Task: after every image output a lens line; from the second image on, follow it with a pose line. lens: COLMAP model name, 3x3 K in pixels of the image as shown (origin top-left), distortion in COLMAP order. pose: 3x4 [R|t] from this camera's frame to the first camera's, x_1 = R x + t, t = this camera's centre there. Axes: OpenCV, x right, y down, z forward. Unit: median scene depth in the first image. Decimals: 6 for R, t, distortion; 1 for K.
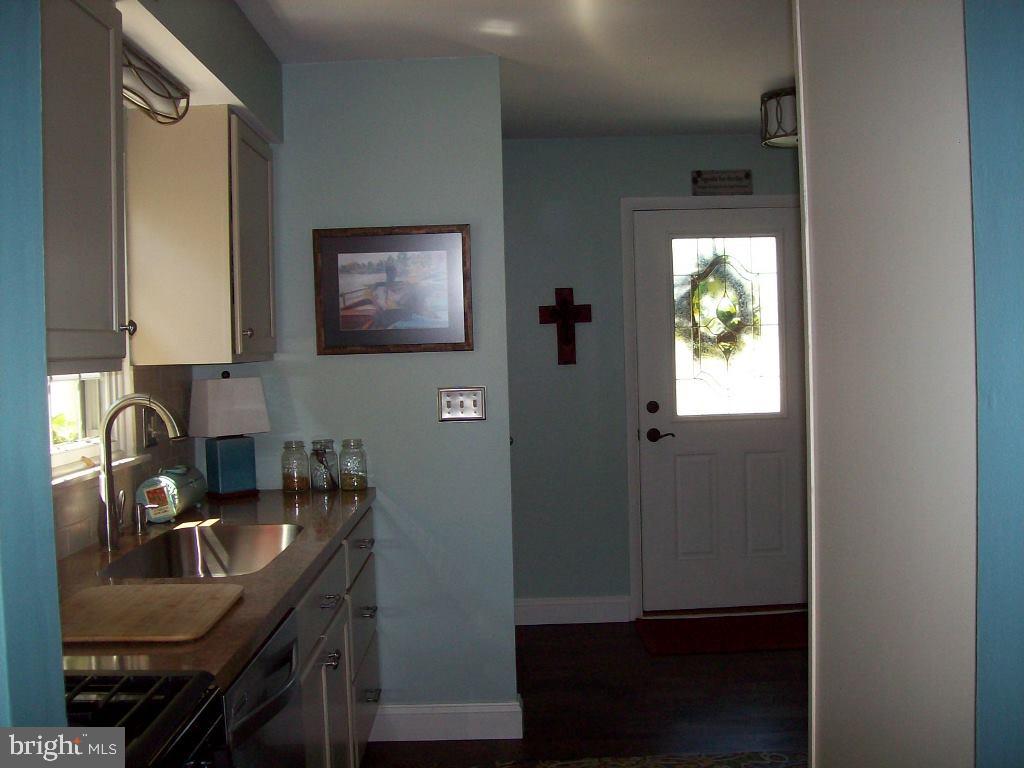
lens RADIAL K [[1097.7, 0, 512.0], [0, 1097.7, 384.0], [0, 0, 1]] dist [-0.140270, 0.030716]
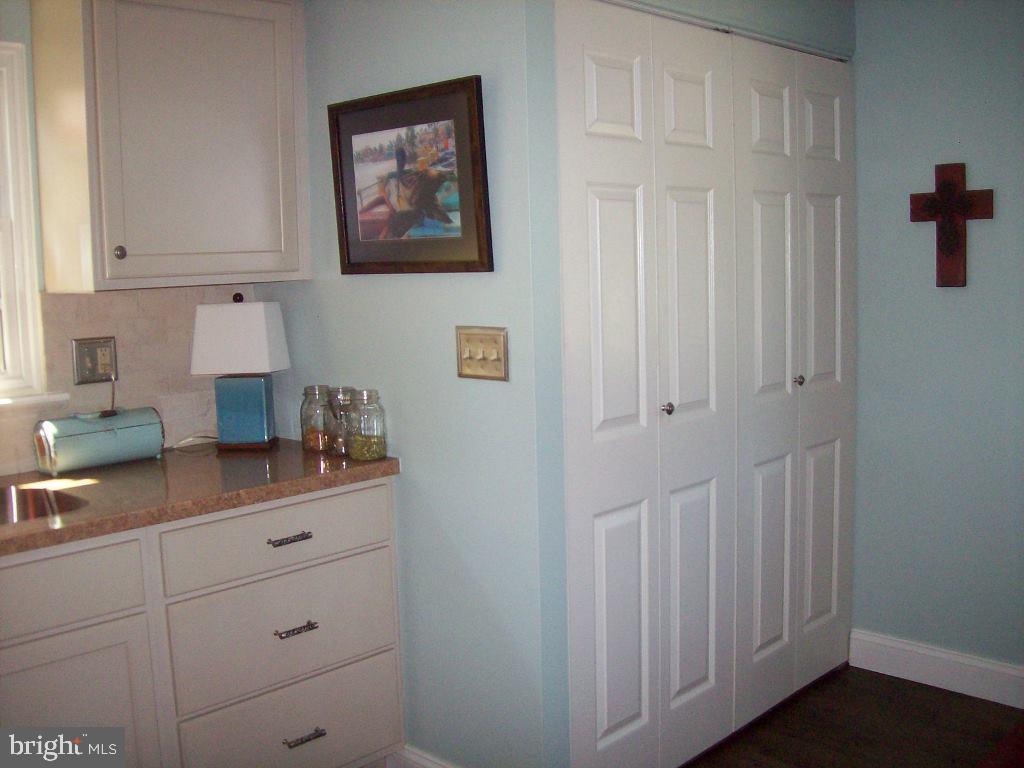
lens RADIAL K [[1096.2, 0, 512.0], [0, 1096.2, 384.0], [0, 0, 1]] dist [-0.010485, -0.008062]
pose [[0.720990, 0.085859, -0.687605, 0.434217], [-0.020316, 0.994487, 0.102876, -0.031545], [0.692647, -0.060203, 0.718760, 0.534919]]
